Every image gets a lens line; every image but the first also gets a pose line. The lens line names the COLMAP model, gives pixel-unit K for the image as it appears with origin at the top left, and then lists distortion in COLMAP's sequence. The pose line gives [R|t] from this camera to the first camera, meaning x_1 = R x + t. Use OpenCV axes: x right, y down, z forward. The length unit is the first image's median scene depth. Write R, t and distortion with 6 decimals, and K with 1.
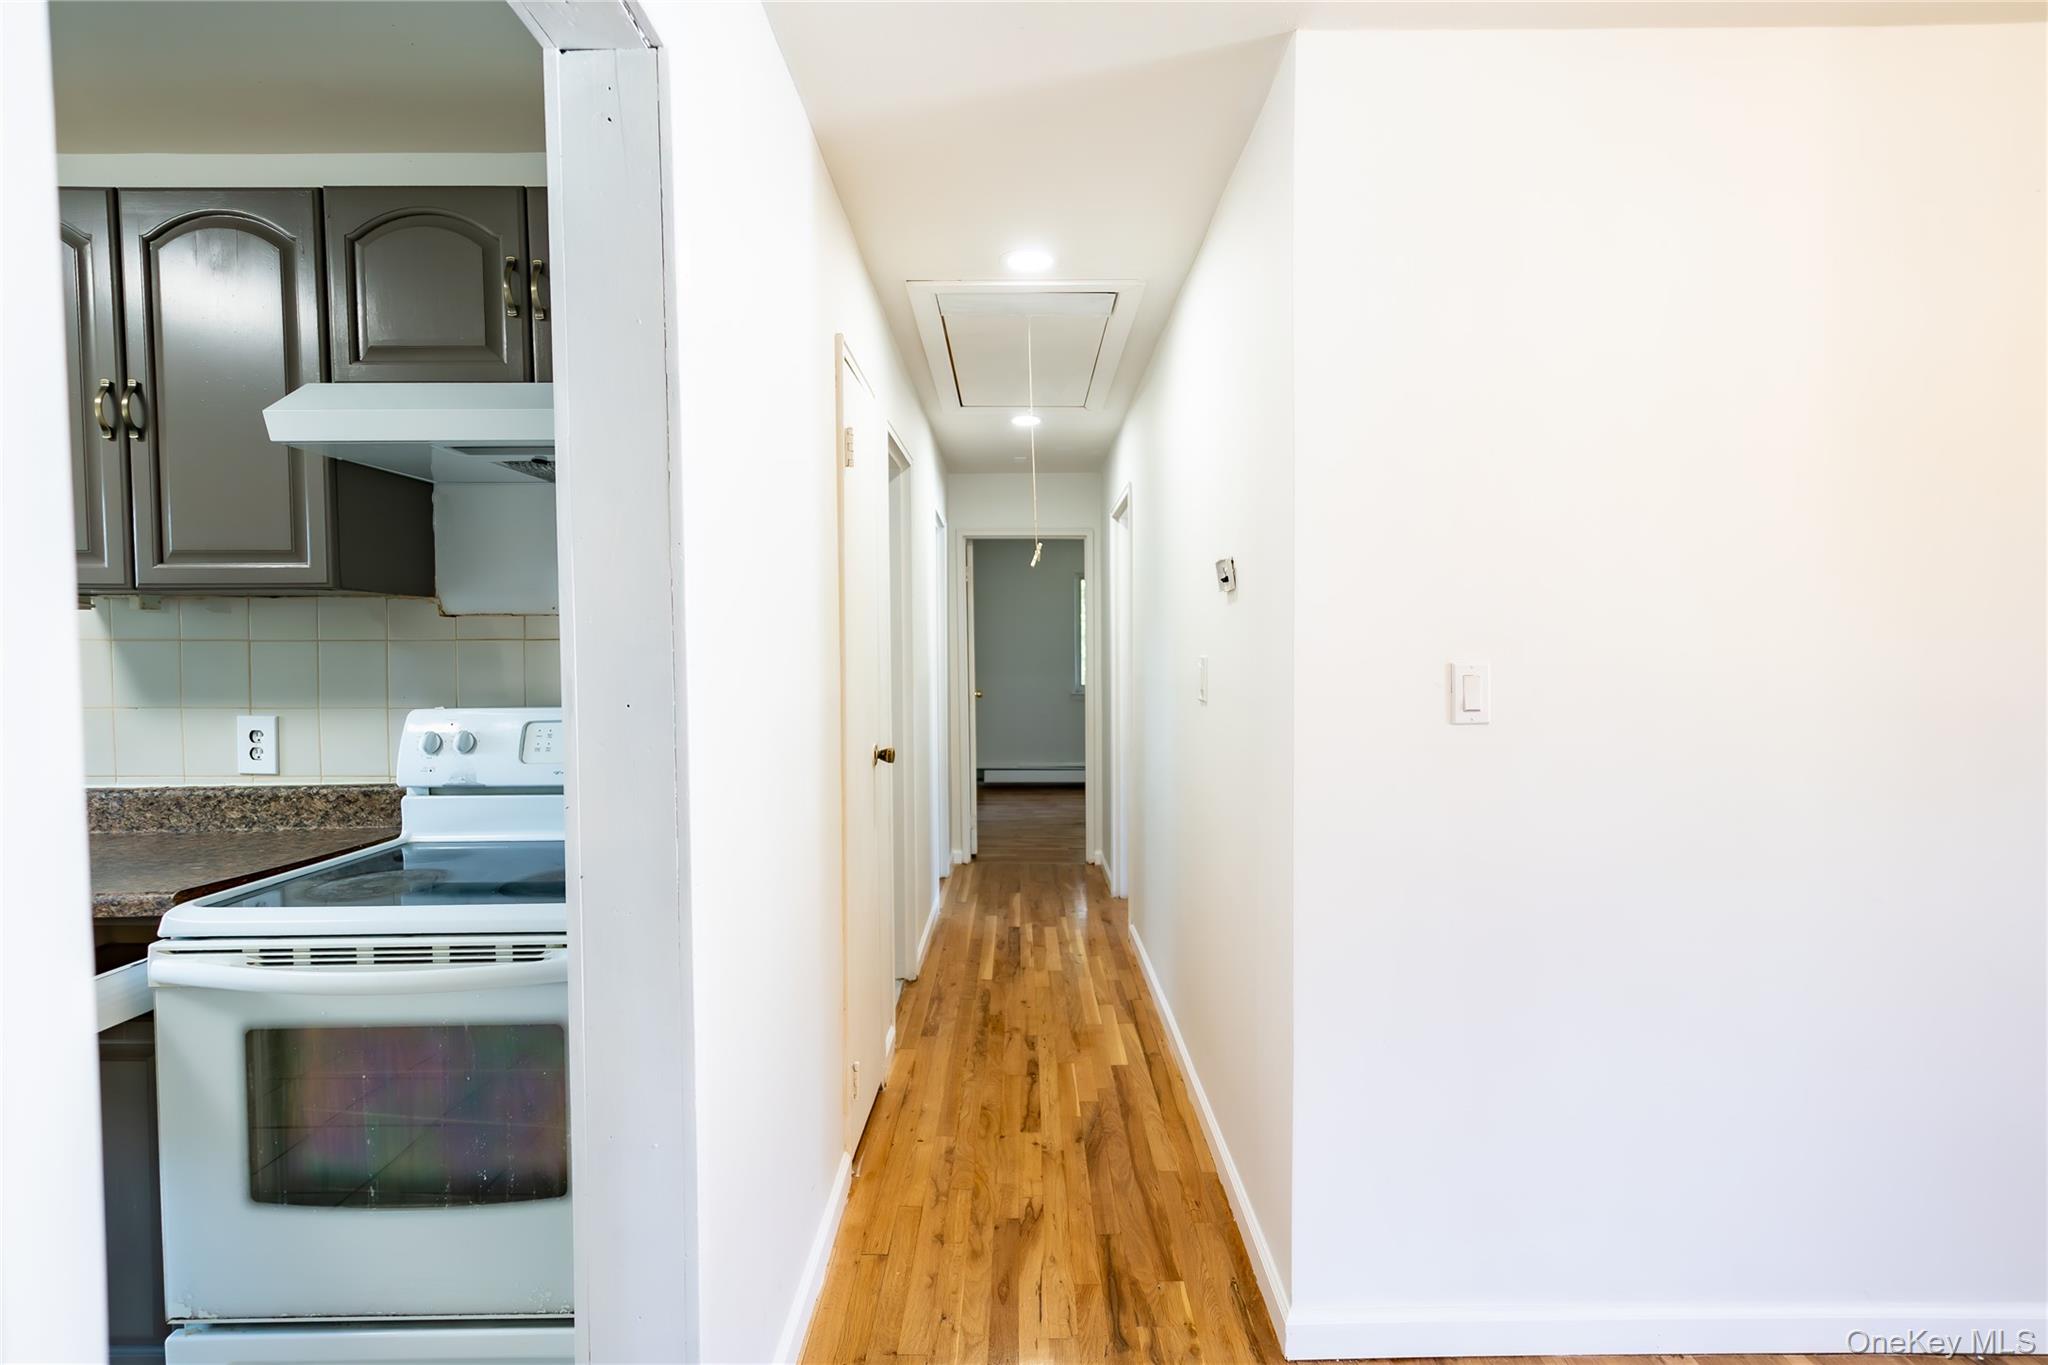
lens RADIAL K [[932.9, 0, 1024.0], [0, 932.9, 682.5], [0, 0, 1]] dist [0.001109, 0.000432]
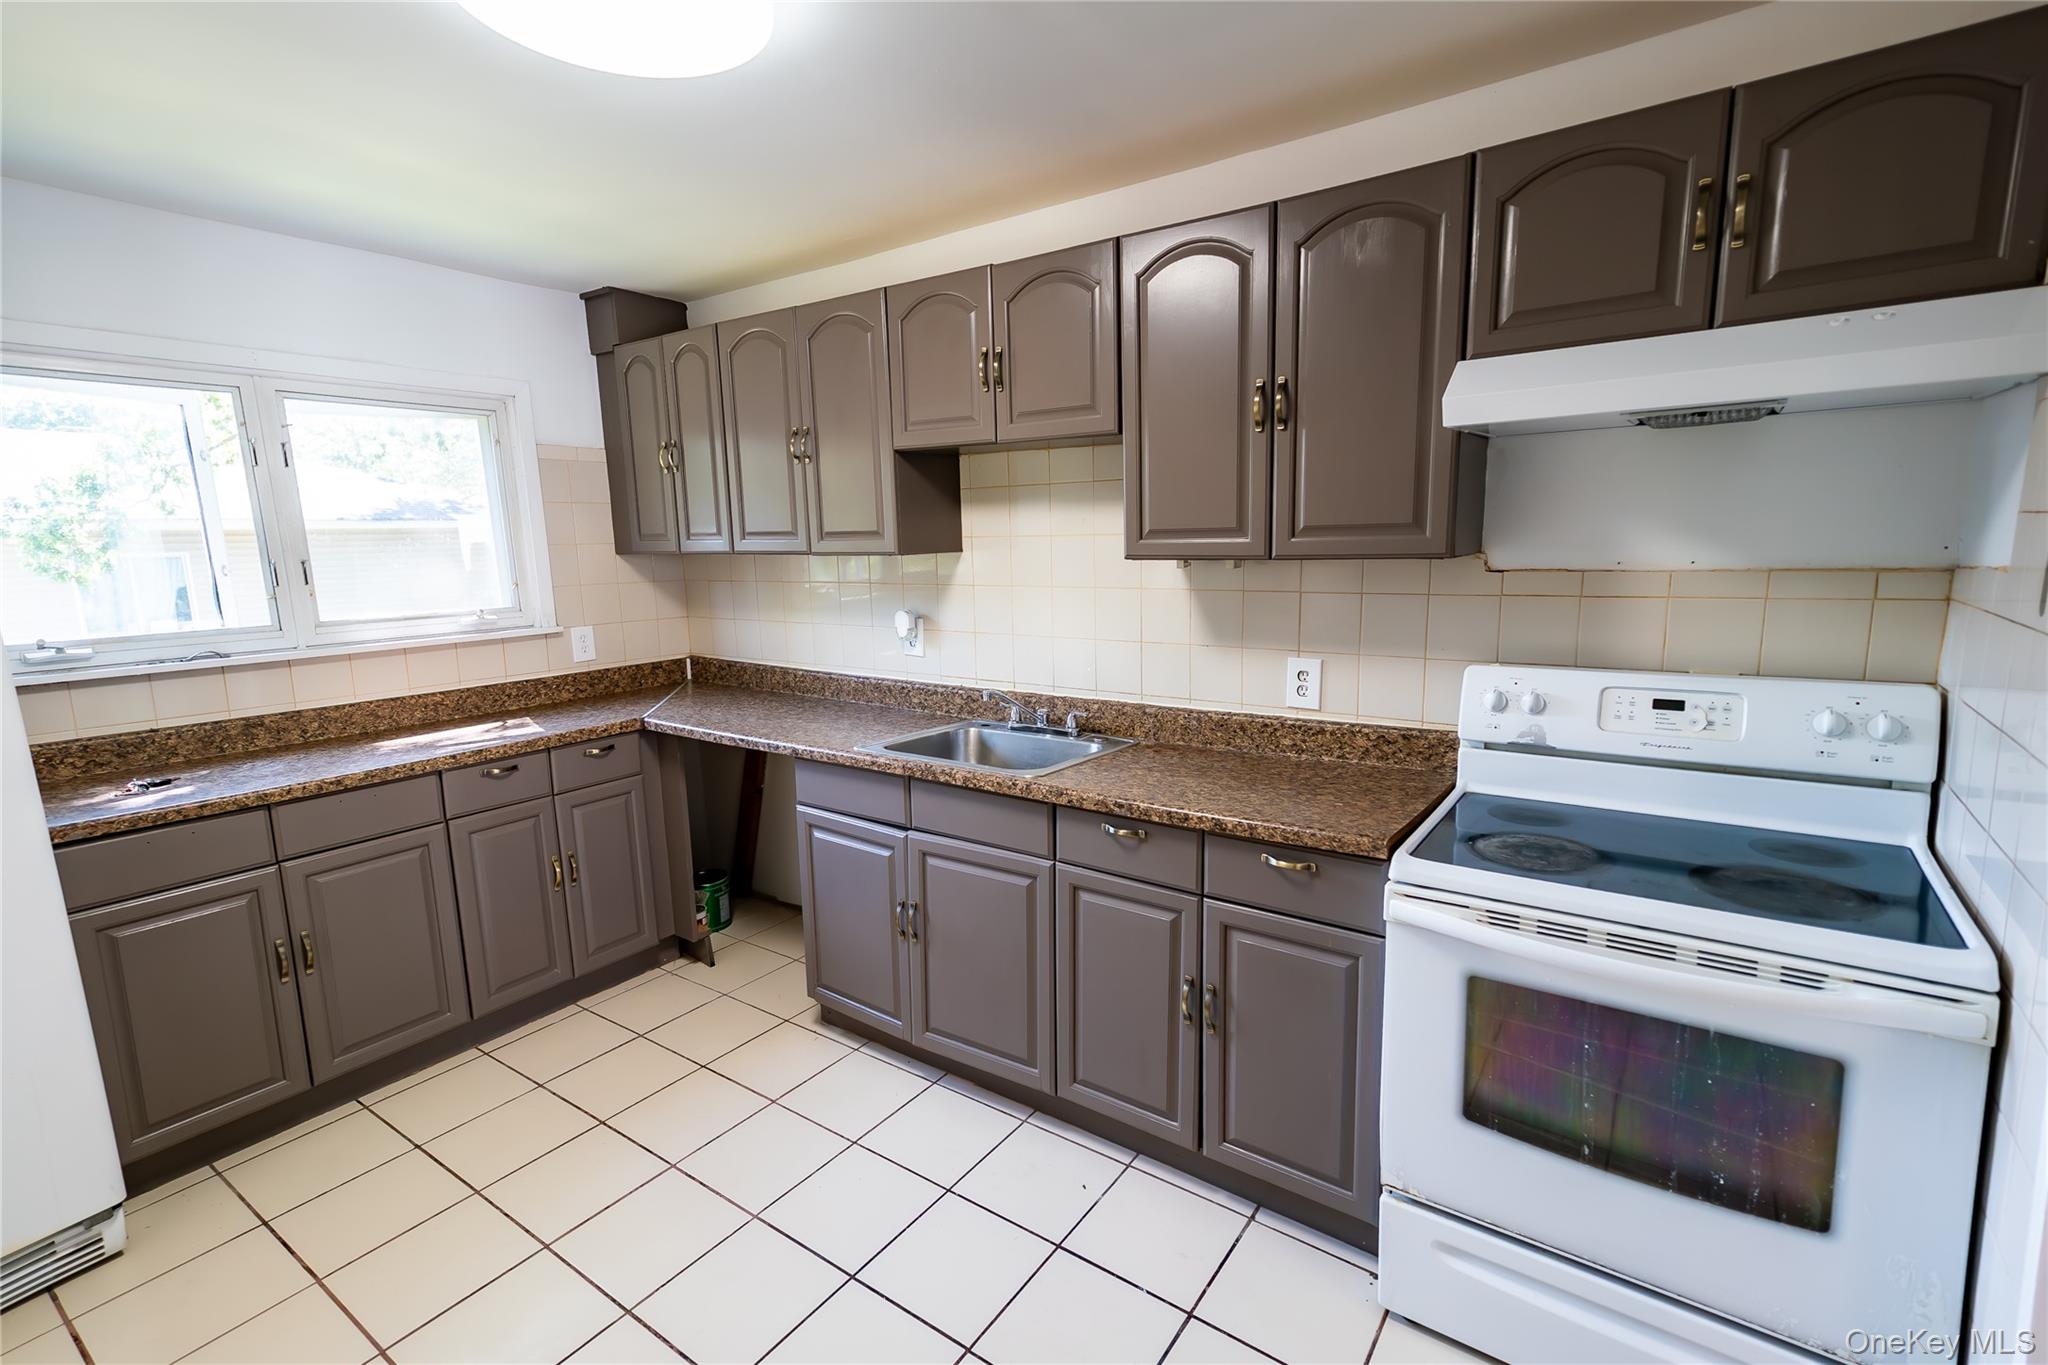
lens RADIAL K [[930.5, 0, 1024.0], [0, 930.5, 682.5], [0, 0, 1]] dist [0.018060, 0.000116]
pose [[0.808853, 0.077518, -0.582879, -0.449027], [0.001445, 0.991007, 0.133801, -0.092561], [0.588009, -0.109068, 0.801467, -0.130075]]
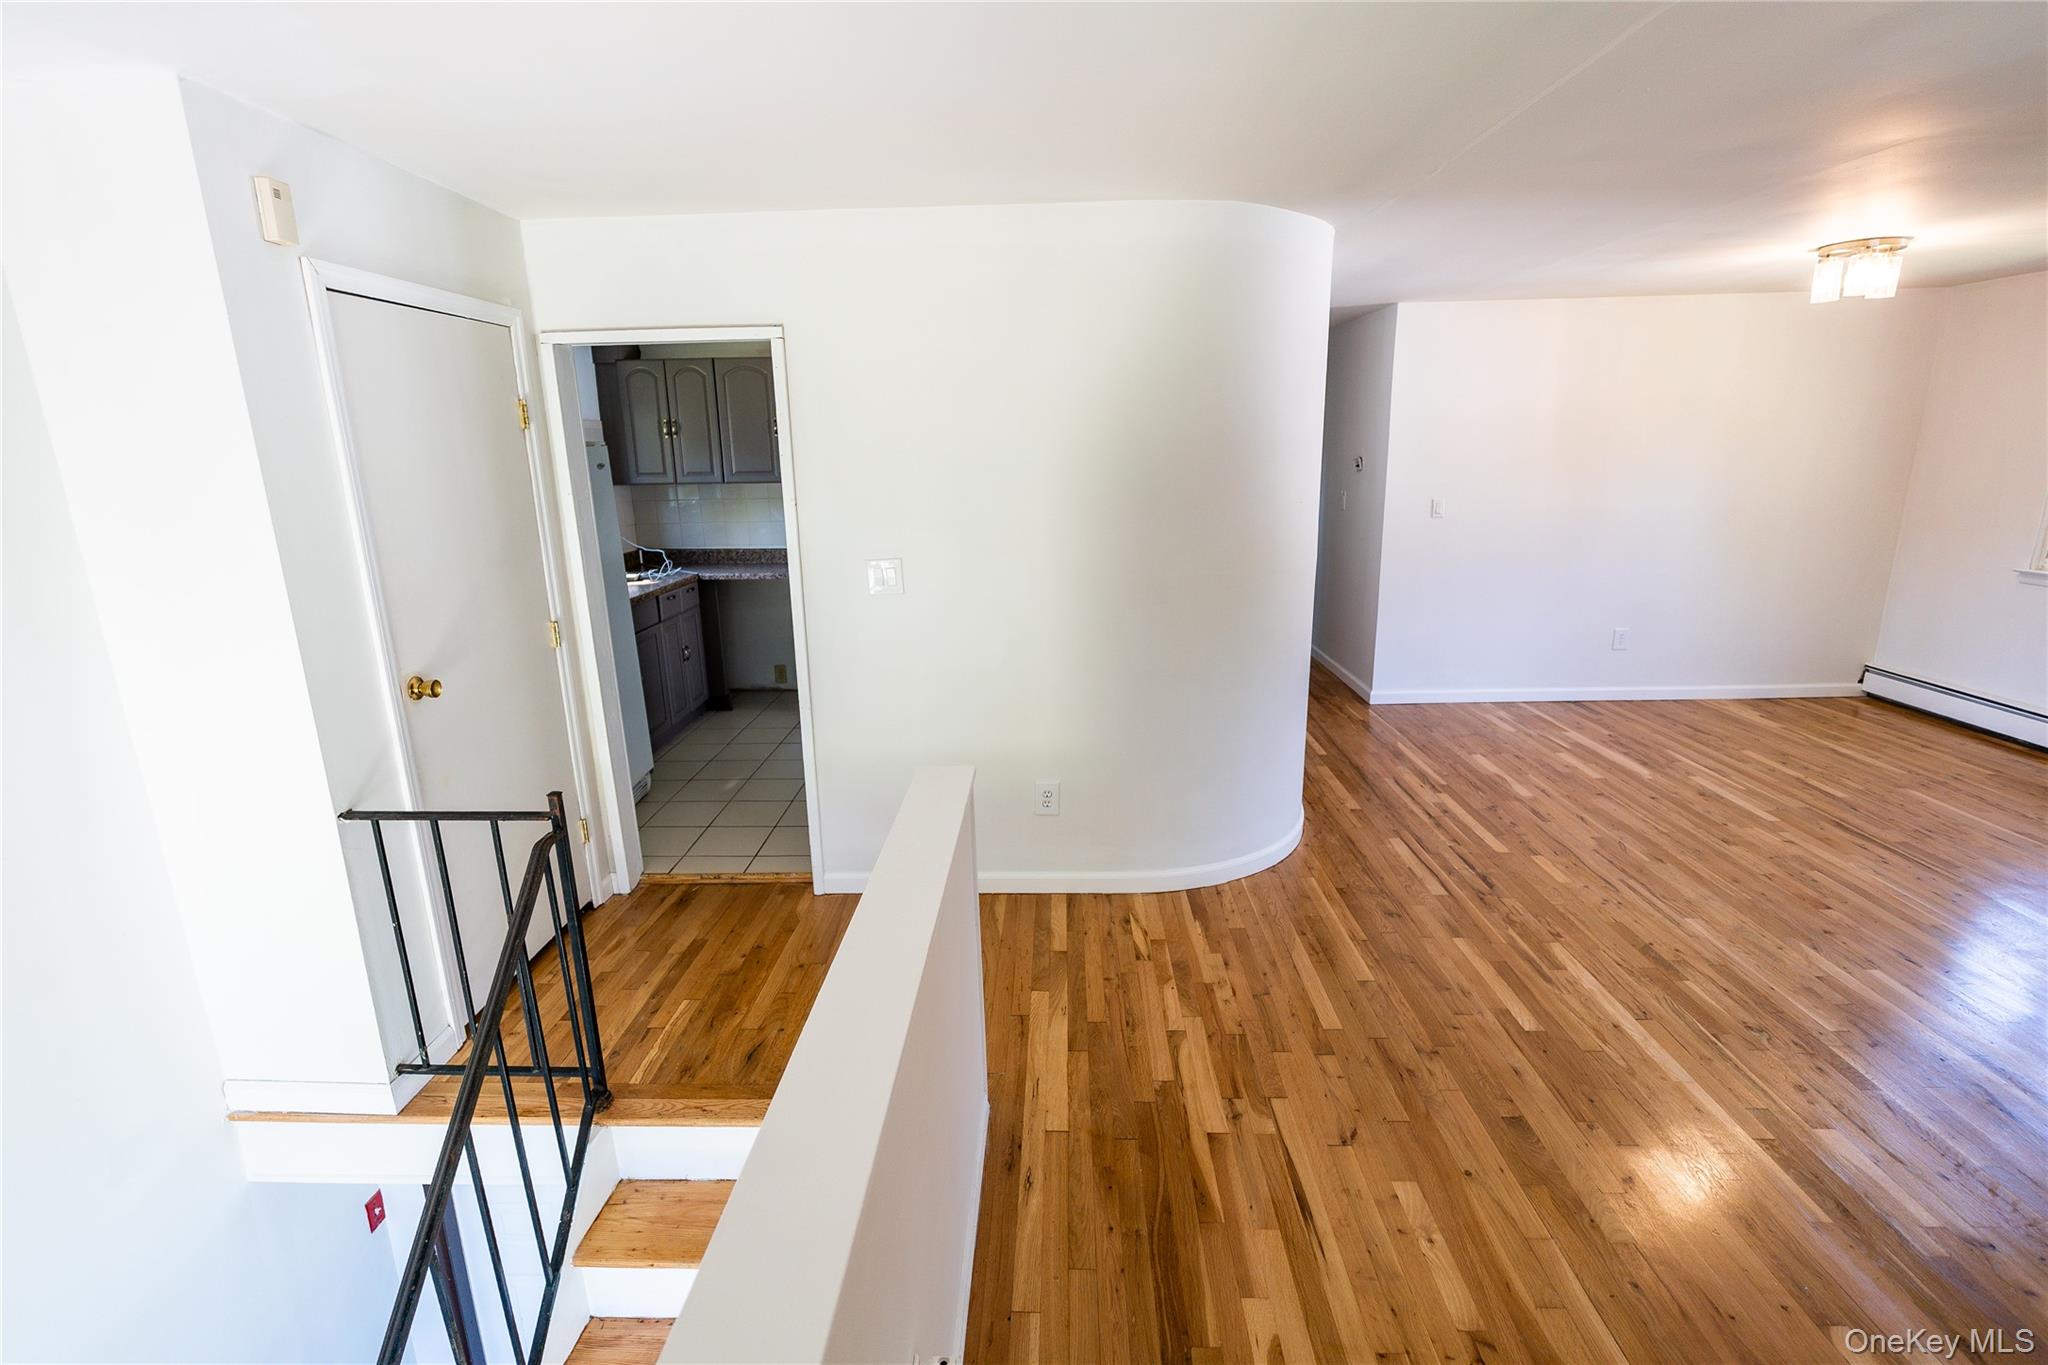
lens RADIAL K [[948.8, 0, 1024.0], [0, 948.8, 682.5], [0, 0, 1]] dist [-0.024455, 0.000940]
pose [[0.999195, -0.008159, -0.039278, -0.745323], [0.016311, 0.977141, 0.211965, -0.100721], [0.036650, -0.212435, 0.976488, -2.124254]]
